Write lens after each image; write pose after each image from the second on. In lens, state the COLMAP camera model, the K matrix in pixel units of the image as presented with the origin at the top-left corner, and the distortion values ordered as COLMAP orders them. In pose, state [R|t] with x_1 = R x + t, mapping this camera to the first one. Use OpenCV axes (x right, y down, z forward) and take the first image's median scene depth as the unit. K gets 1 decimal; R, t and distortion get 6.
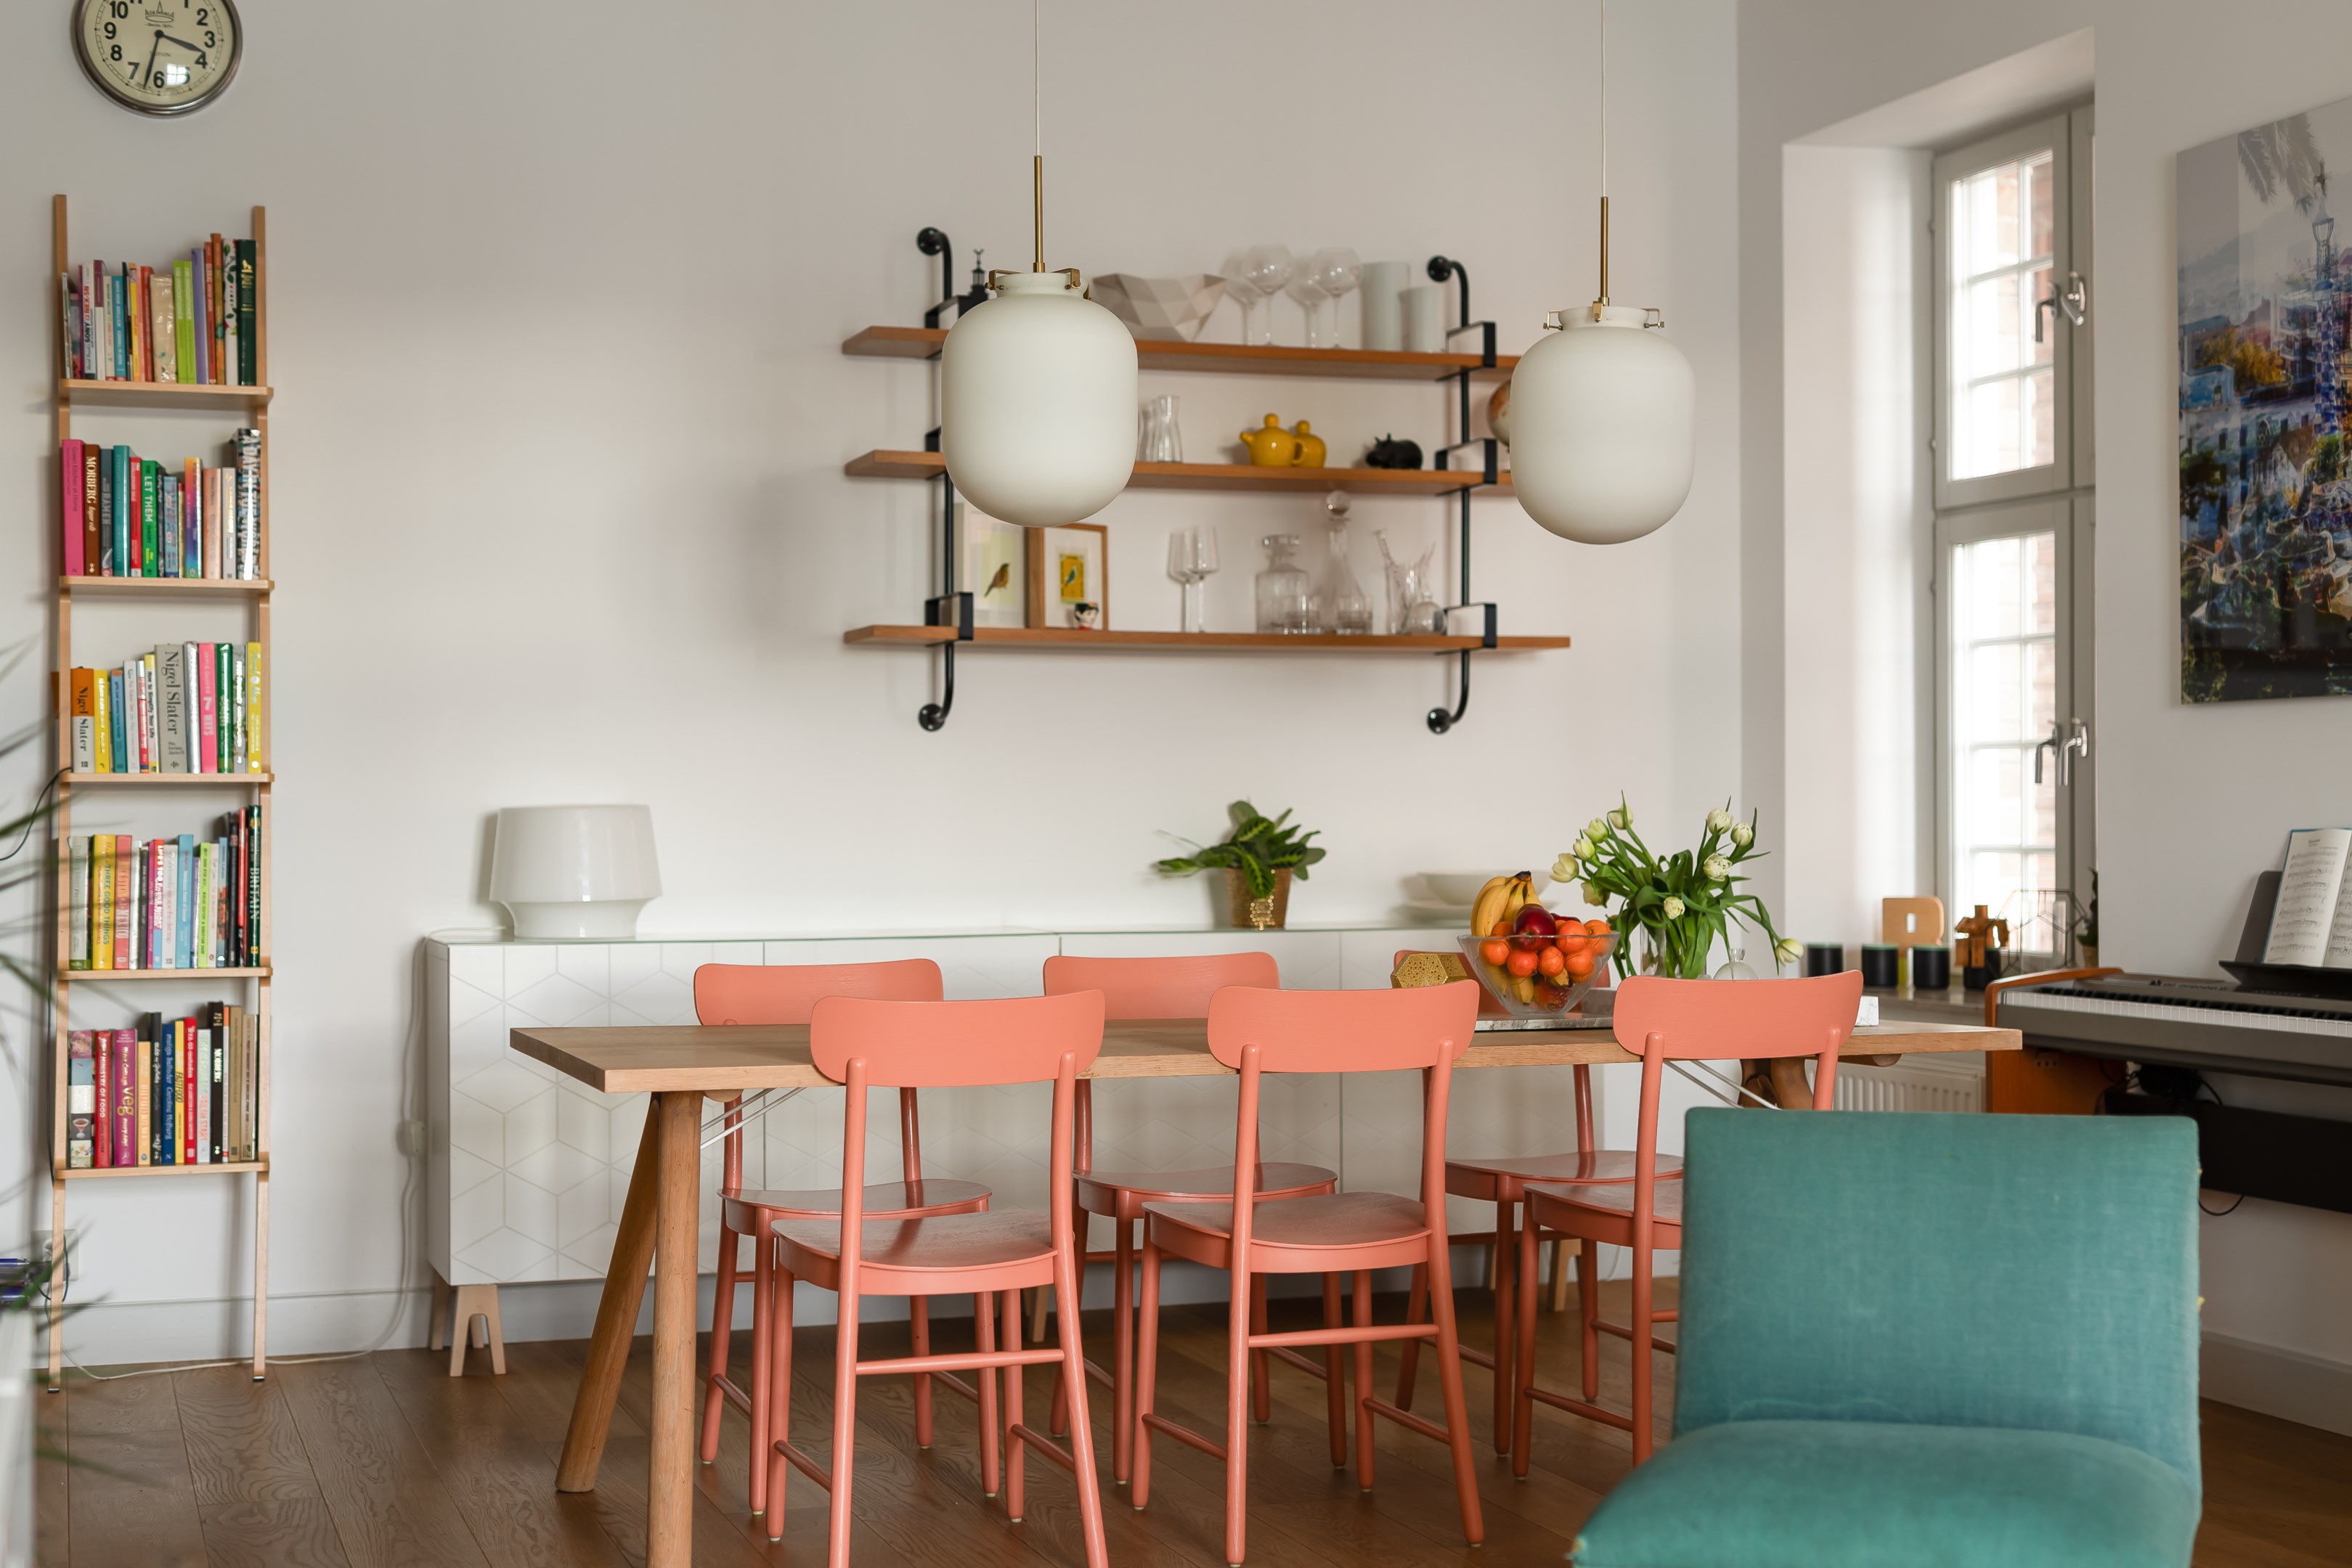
lens RADIAL K [[3268.1, 0, 1186.9], [0, 3268.1, 788.3], [0, 0, 1]] dist [-0.024168, 0.094128]
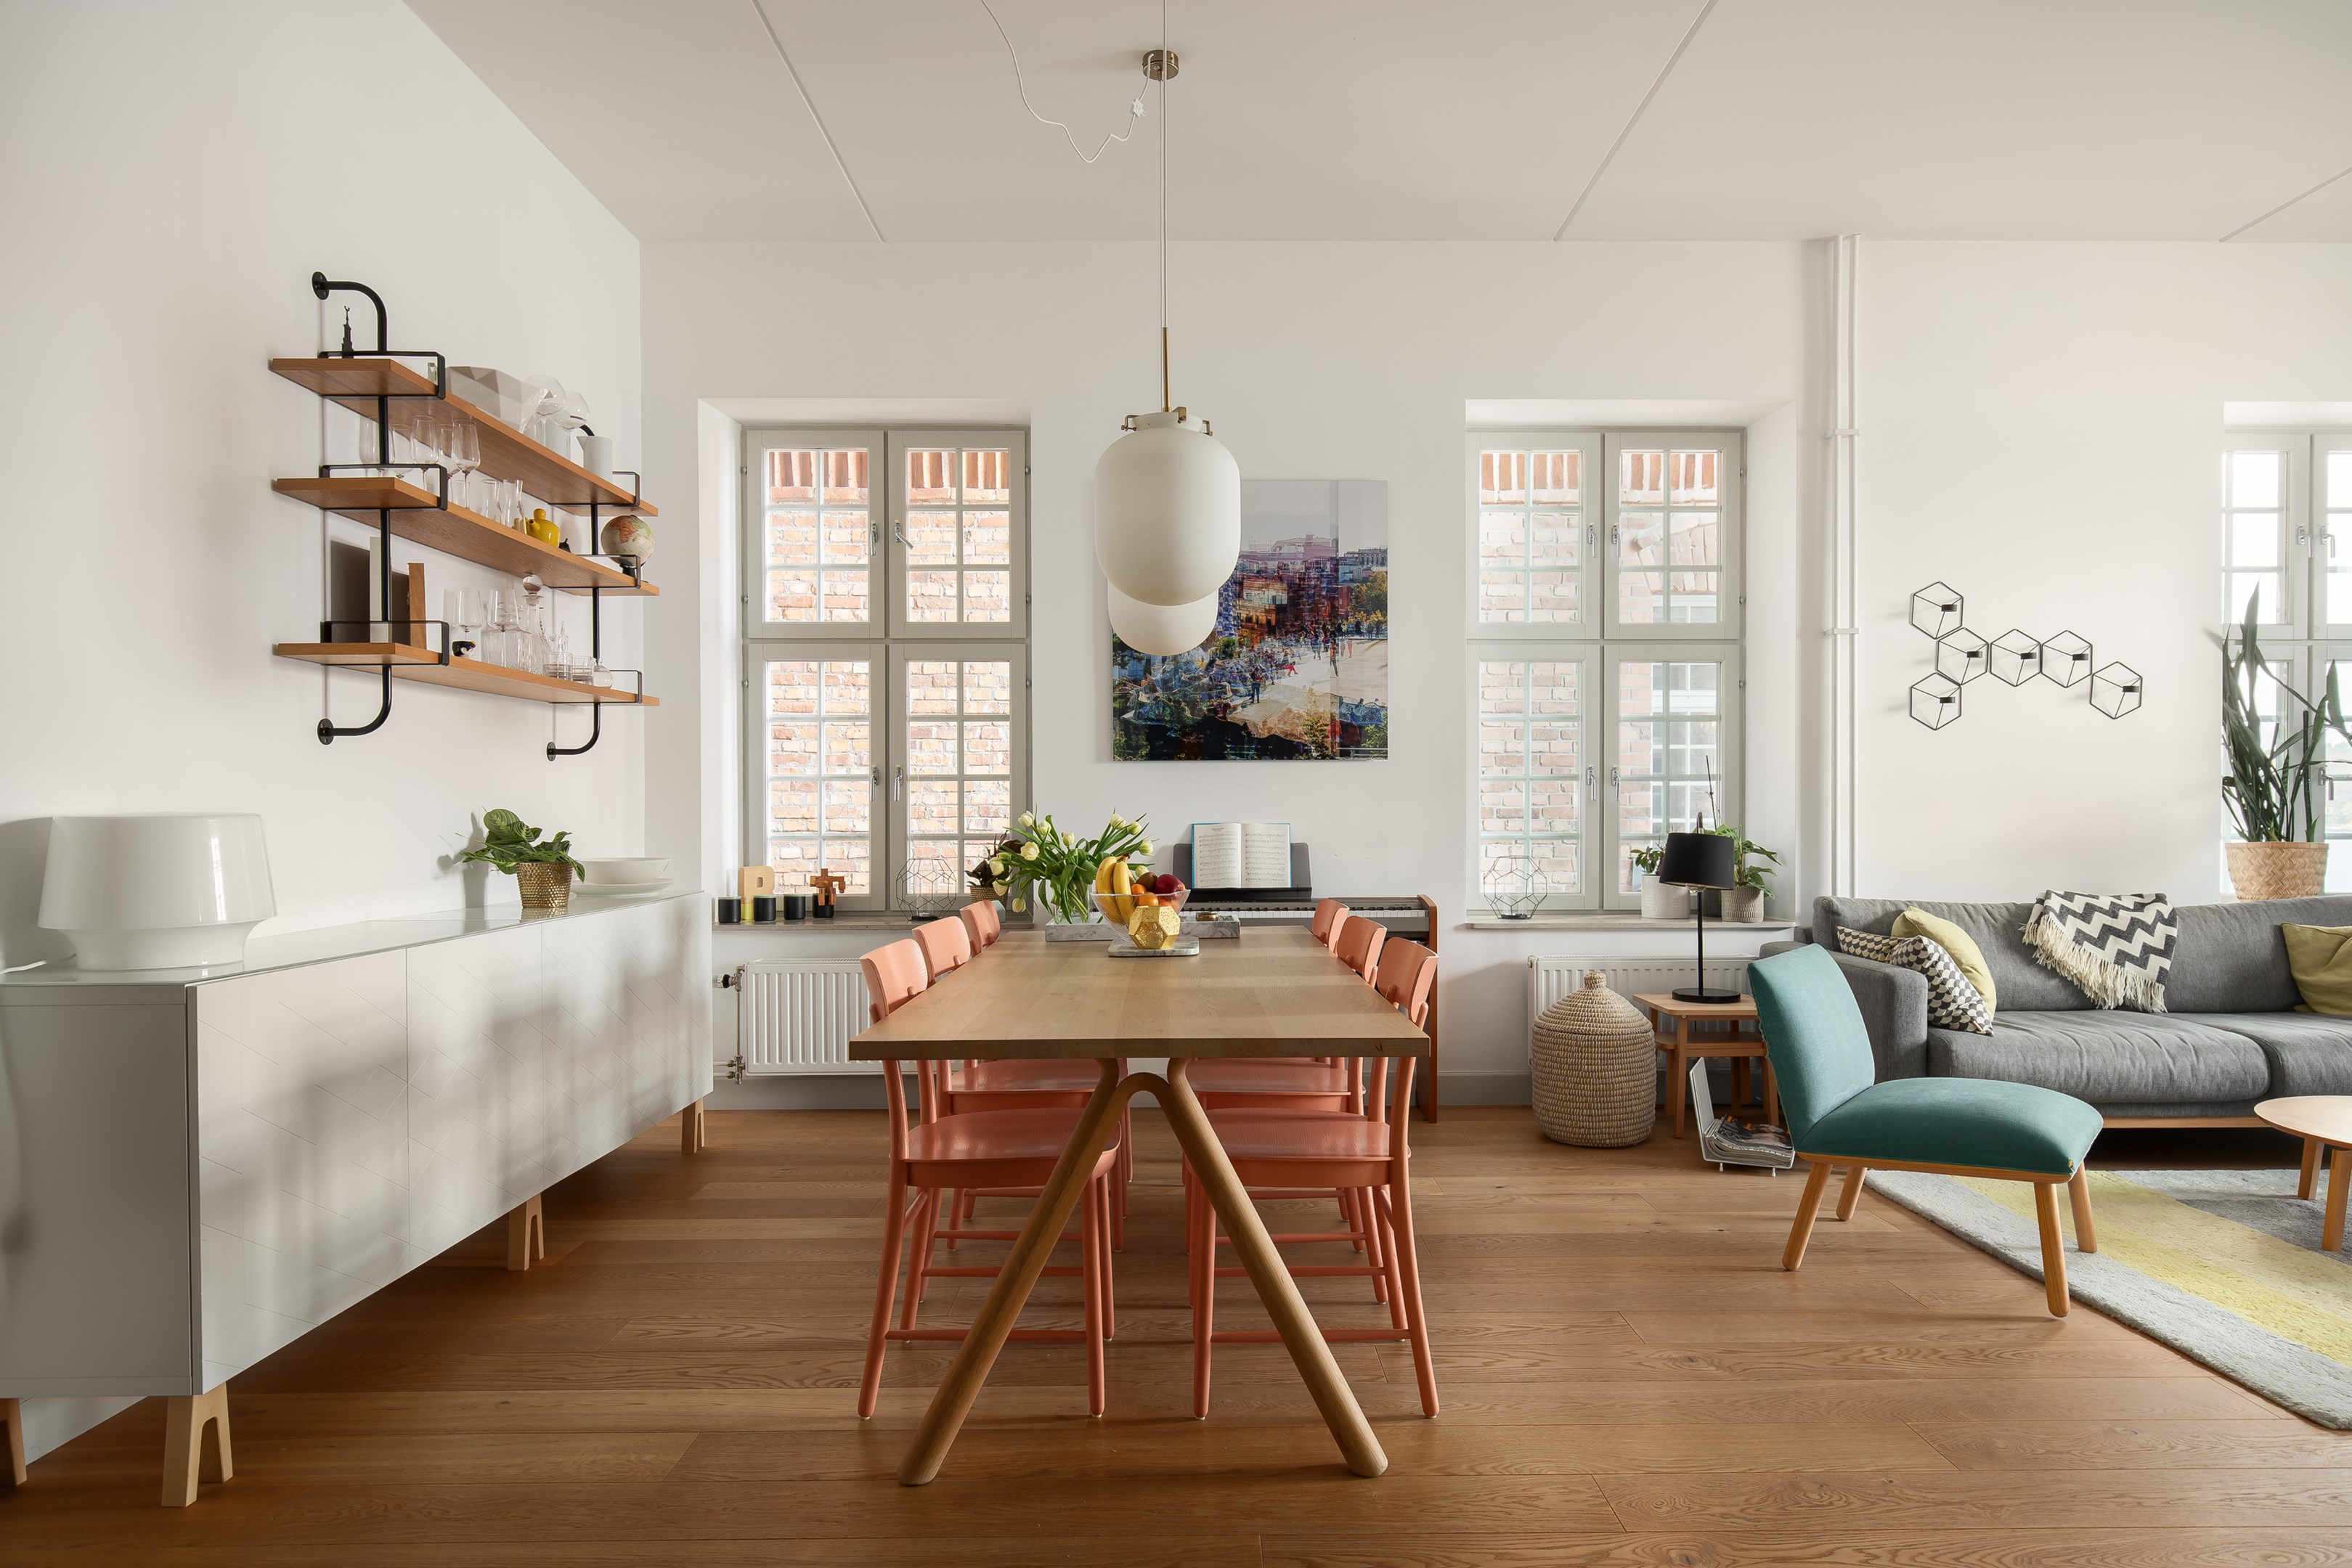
lens RADIAL K [[1440.1, 0, 1196.4], [0, 1440.1, 823.7], [0, 0, 1]] dist [-0.000249, -0.001127]
pose [[0.319569, -0.009495, 0.947515, -0.481019], [-0.003868, 0.999928, 0.011325, 0.002179], [-0.947555, -0.007285, 0.319510, 0.635745]]
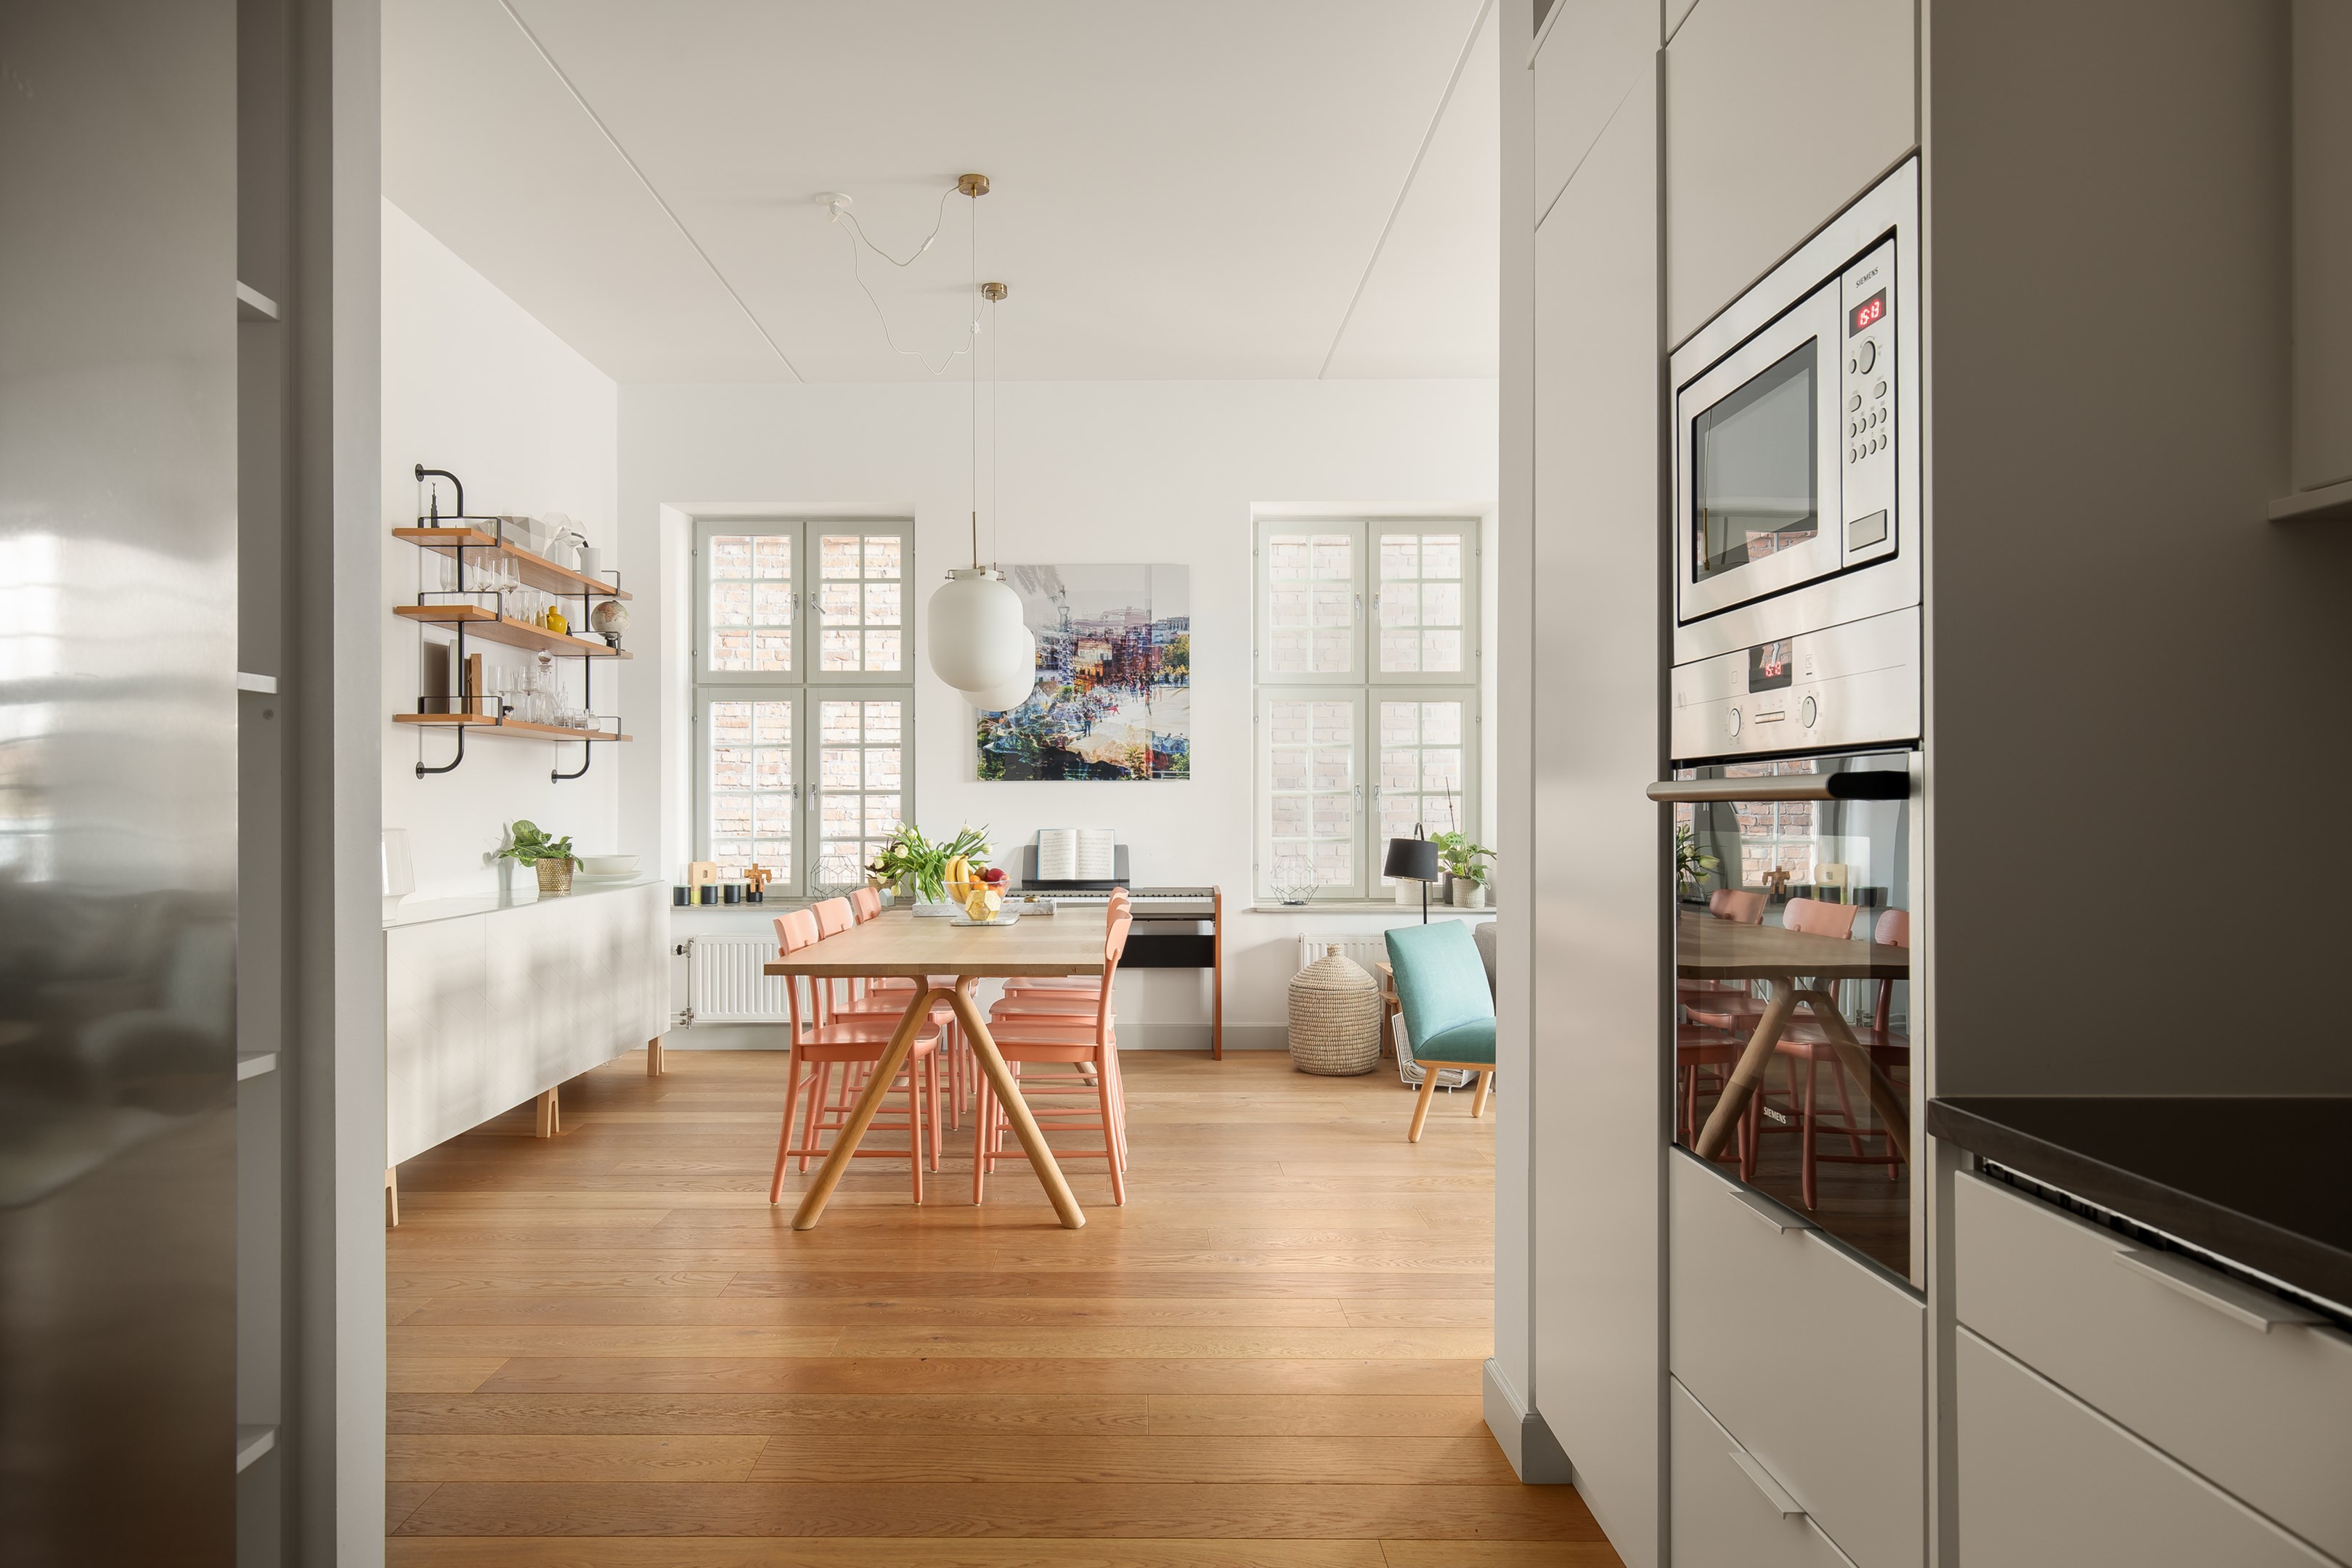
lens RADIAL K [[1476.3, 0, 1103.3], [0, 1476.3, 797.9], [0, 0, 1]] dist [0.002941, -0.000306]
pose [[0.343175, 0.004630, 0.939260, -0.710487], [-0.006031, 0.999978, -0.002725, -0.009354], [-0.939252, -0.004729, 0.343196, 0.481131]]
